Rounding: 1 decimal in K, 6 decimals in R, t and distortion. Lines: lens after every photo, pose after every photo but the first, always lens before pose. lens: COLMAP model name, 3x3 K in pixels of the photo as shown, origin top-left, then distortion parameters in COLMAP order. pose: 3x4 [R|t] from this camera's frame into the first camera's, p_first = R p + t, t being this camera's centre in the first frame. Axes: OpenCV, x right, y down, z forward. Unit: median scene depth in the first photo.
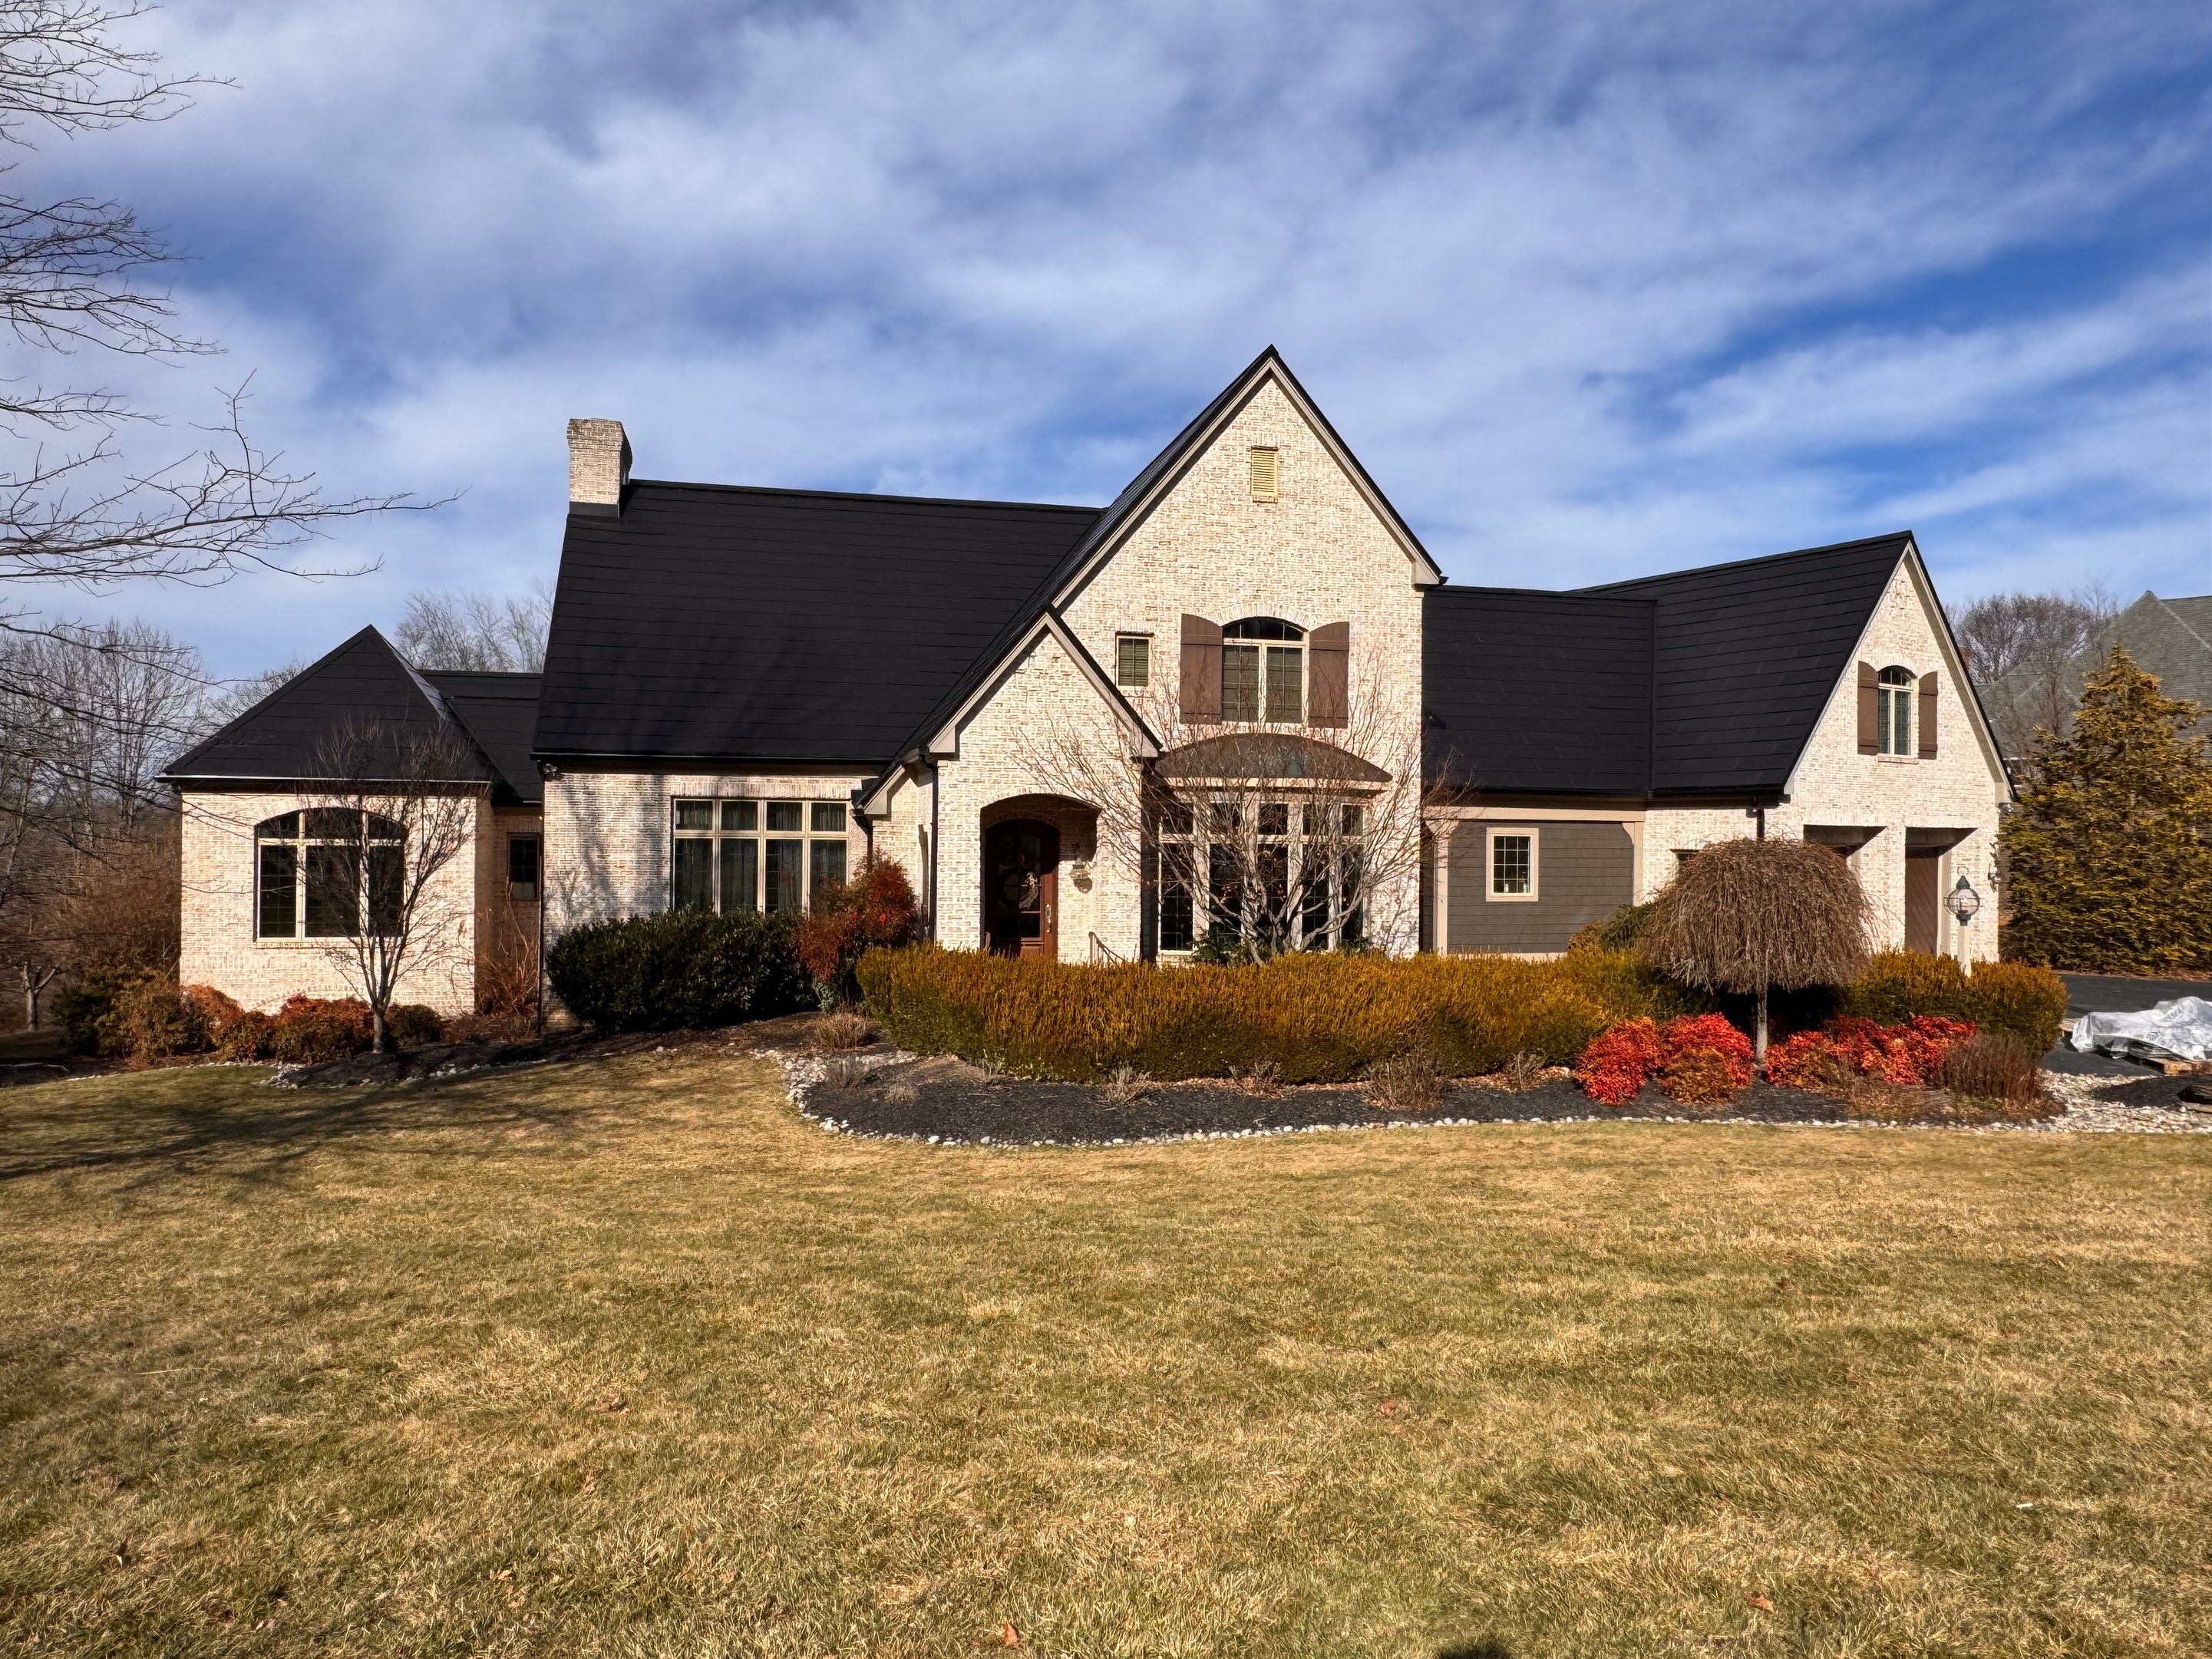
lens RADIAL K [[1416.4, 0, 1099.2], [0, 1416.4, 833.0], [0, 0, 1]] dist [-0.006222, 0.002963]
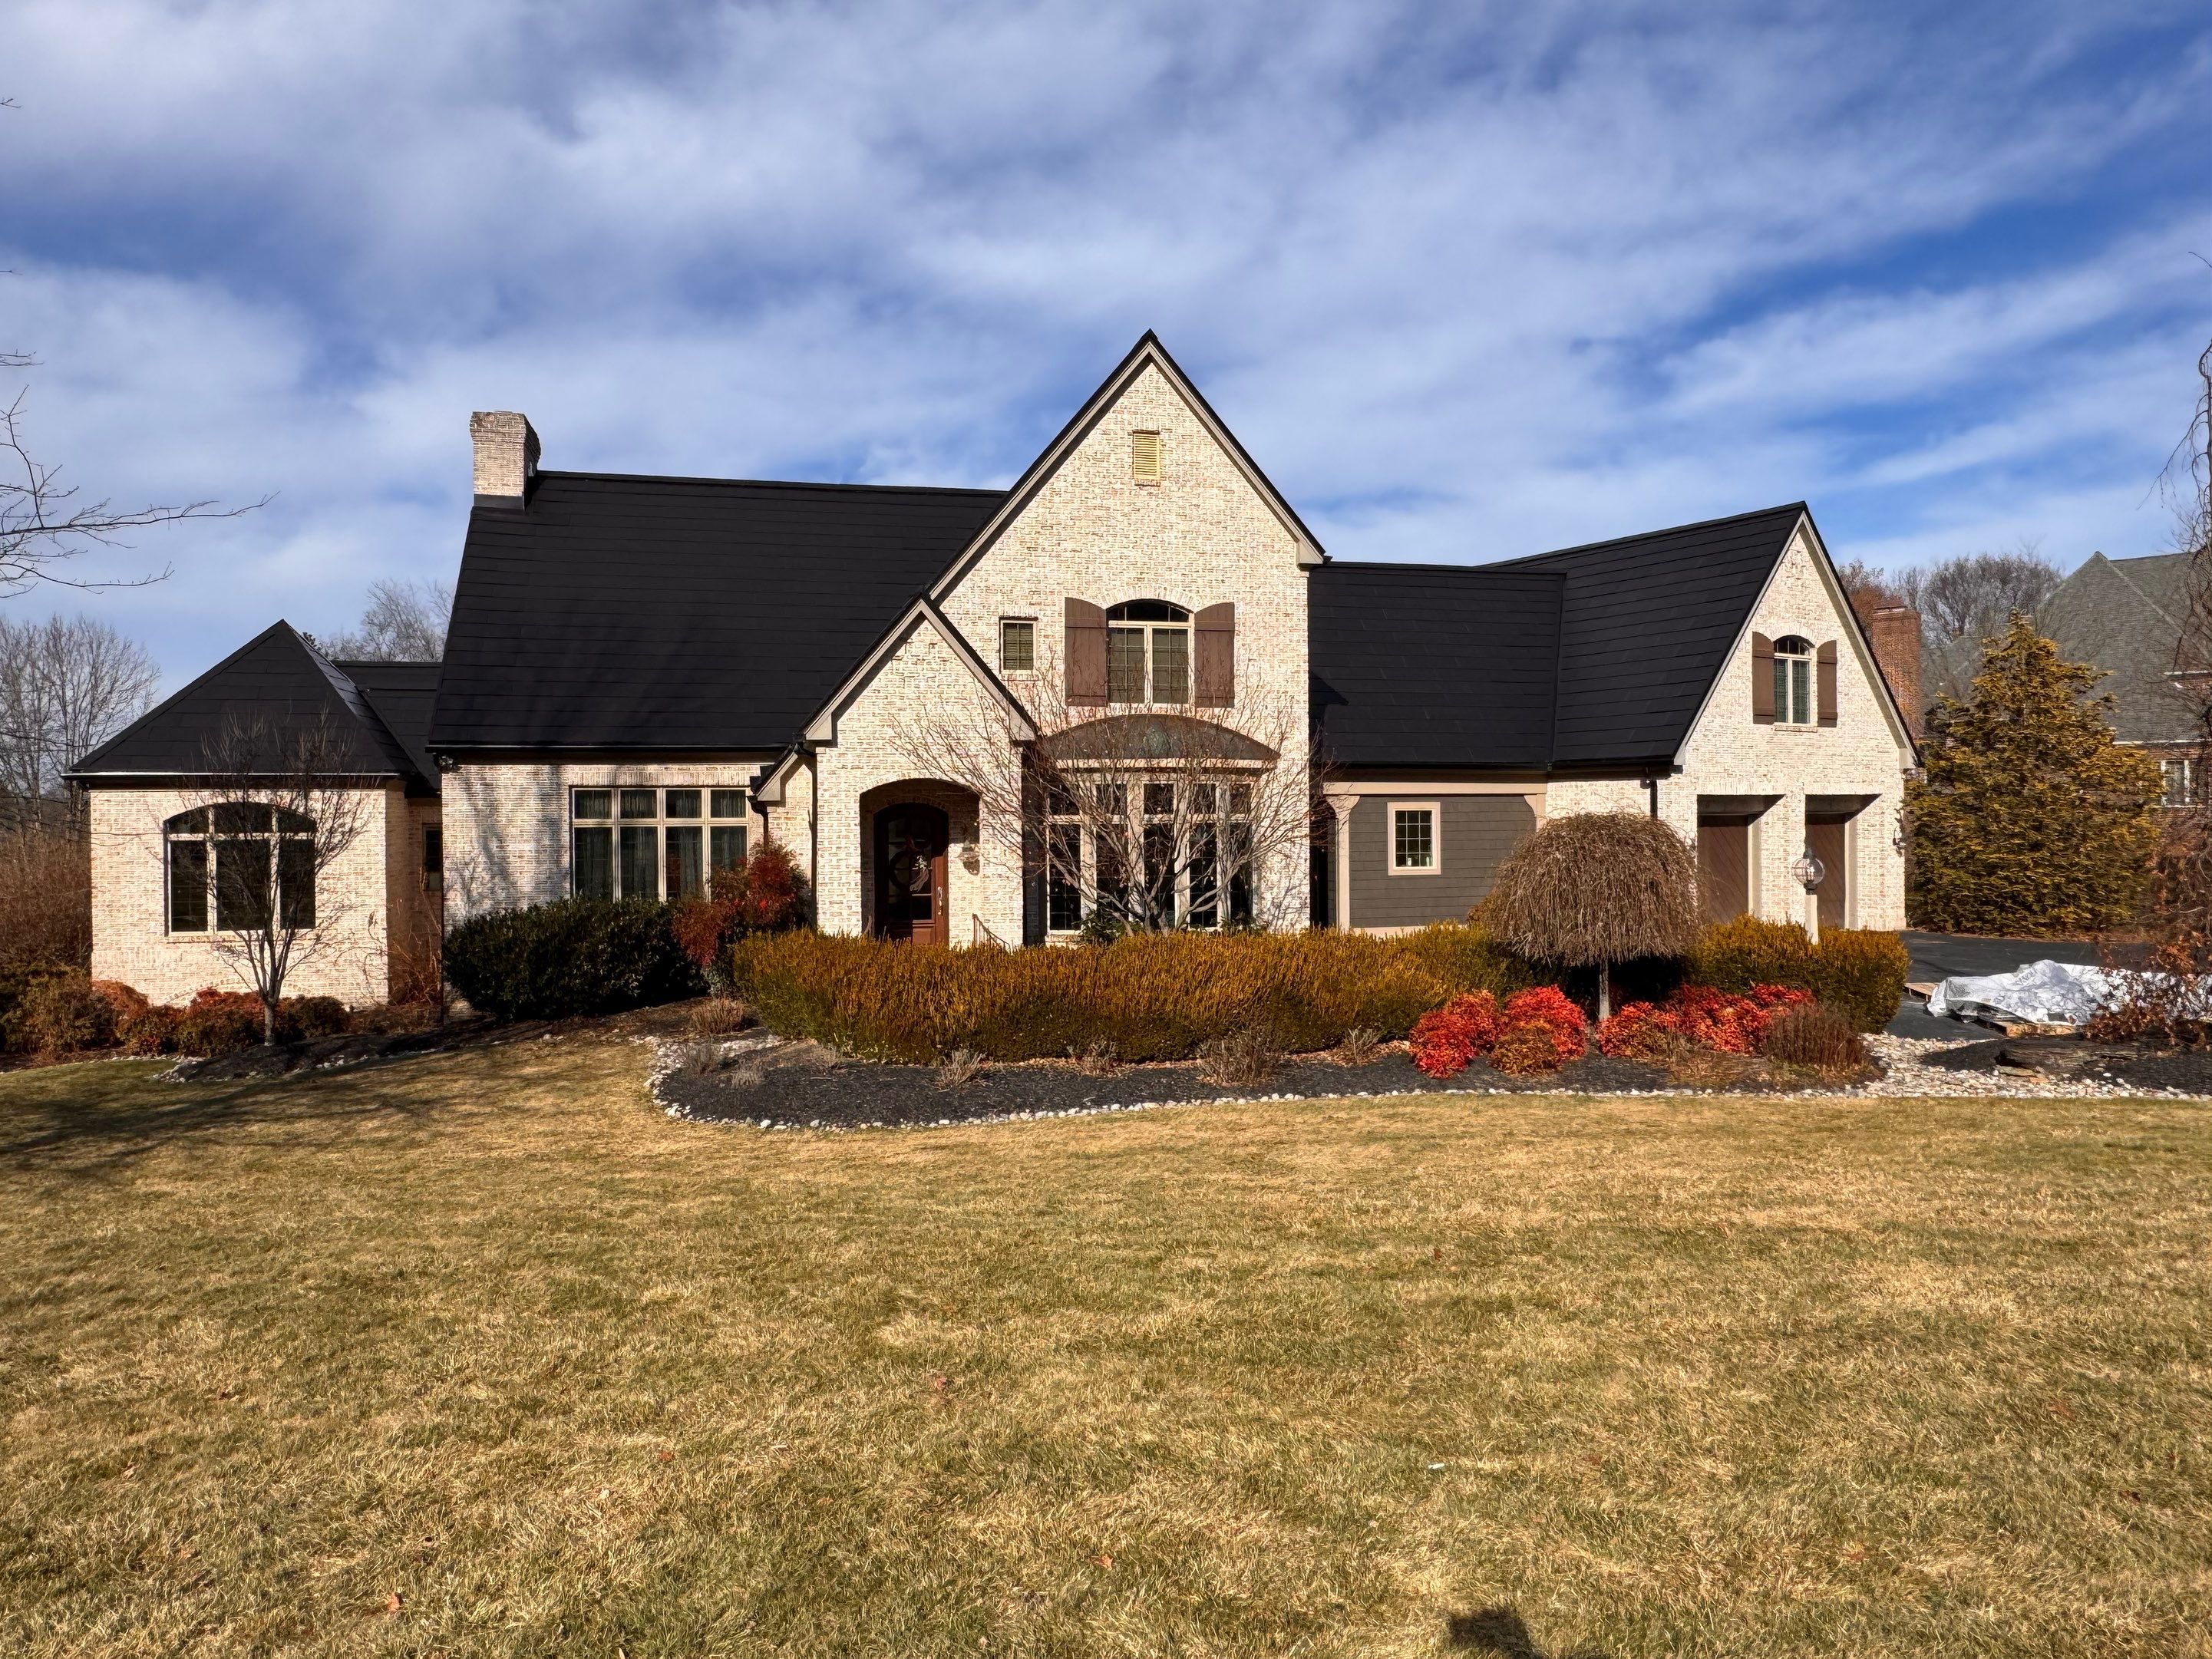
lens RADIAL K [[1415.3, 0, 1099.1], [0, 1415.3, 819.3], [0, 0, 1]] dist [-0.006003, 0.001578]
pose [[0.999855, -0.016872, 0.002238, 0.072232], [0.016853, 0.999823, 0.008398, -0.004163], [-0.002380, -0.008359, 0.999962, -0.010337]]
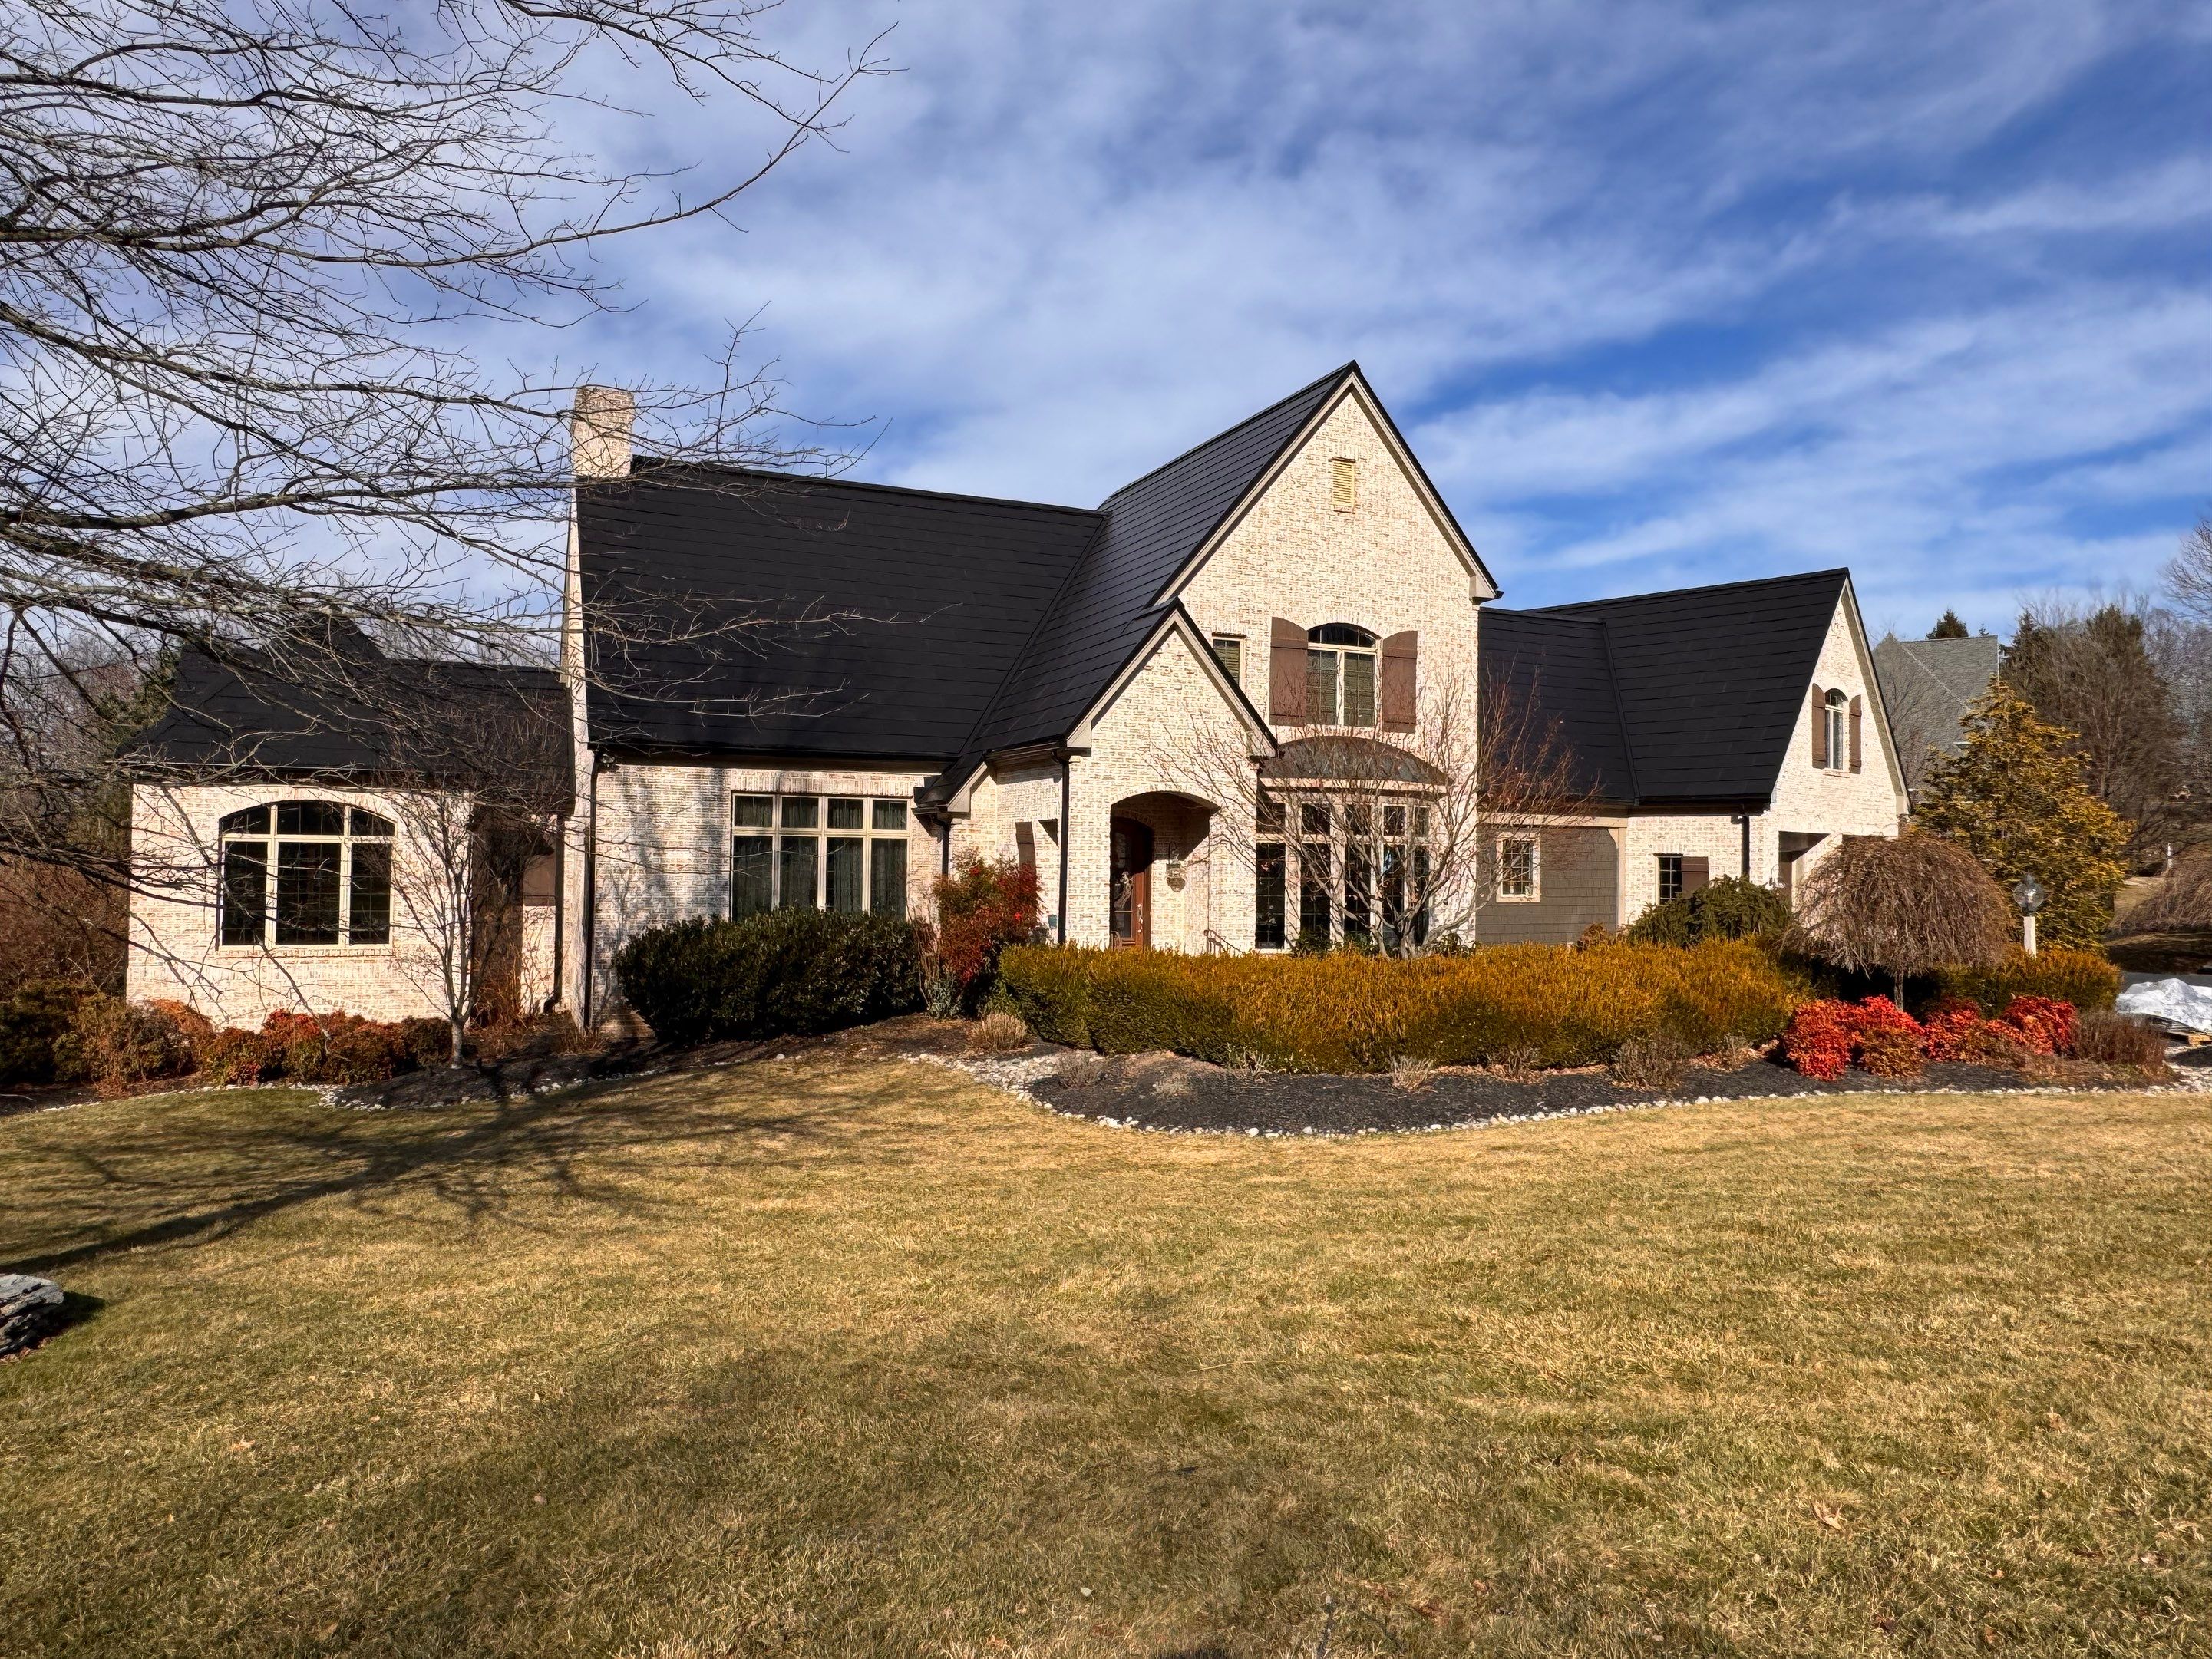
lens RADIAL K [[1416.4, 0, 1099.2], [0, 1416.4, 833.0], [0, 0, 1]] dist [-0.006222, 0.002963]
pose [[0.981596, 0.007244, 0.190829, -0.238408], [-0.005030, 0.999914, -0.012083, 0.012009], [-0.190901, 0.010901, 0.981549, 0.028877]]
